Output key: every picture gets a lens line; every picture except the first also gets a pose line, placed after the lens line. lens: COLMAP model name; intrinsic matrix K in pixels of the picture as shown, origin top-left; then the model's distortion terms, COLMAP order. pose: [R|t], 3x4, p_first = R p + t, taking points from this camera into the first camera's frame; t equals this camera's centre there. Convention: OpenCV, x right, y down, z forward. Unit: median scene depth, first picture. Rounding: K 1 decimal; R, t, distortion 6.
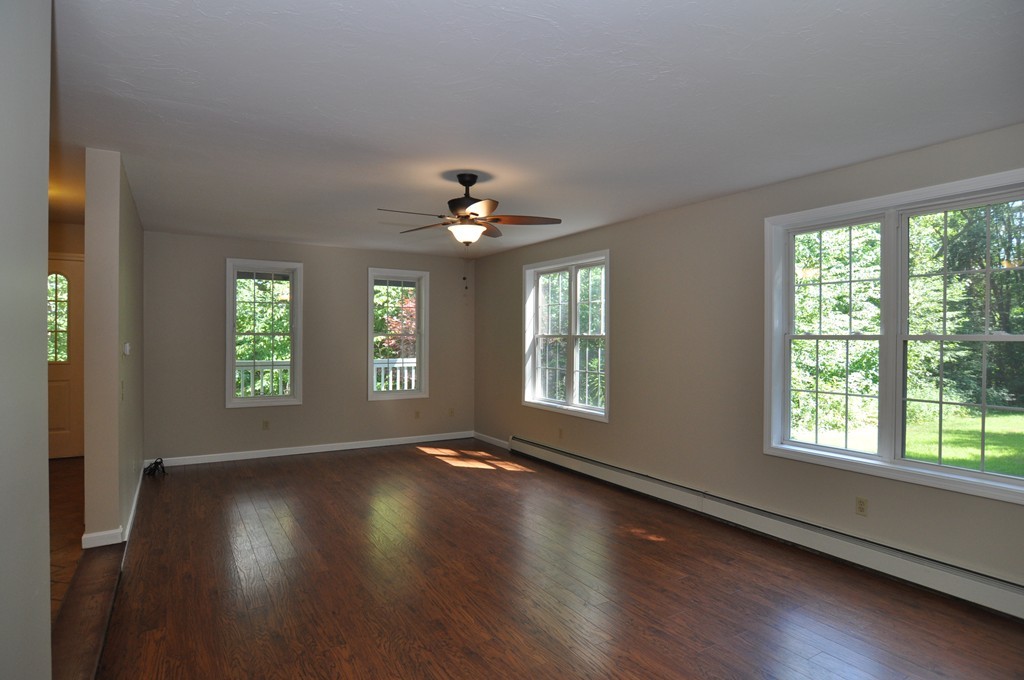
lens RADIAL K [[556.8, 0, 512.0], [0, 556.8, 340.0], [0, 0, 1]] dist [-0.003595, -0.000265]
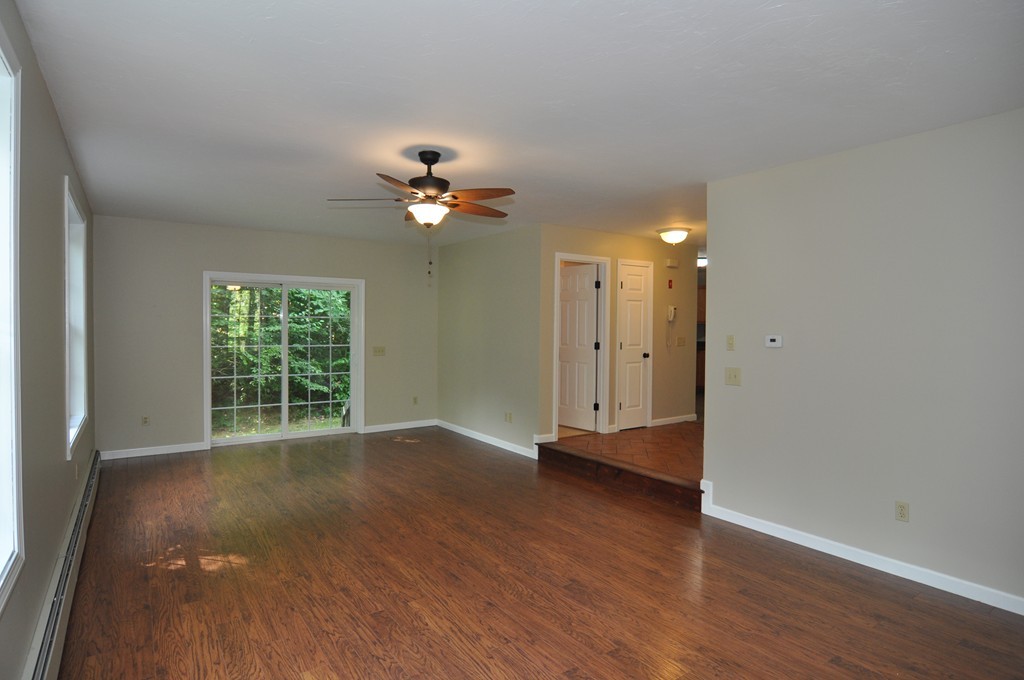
lens RADIAL K [[556.8, 0, 512.0], [0, 556.8, 340.0], [0, 0, 1]] dist [-0.003595, -0.000265]
pose [[-0.998020, -0.009863, -0.062125, -0.166679], [-0.011592, 0.999553, 0.027541, -0.008427], [0.061826, 0.028206, -0.997688, 1.979953]]
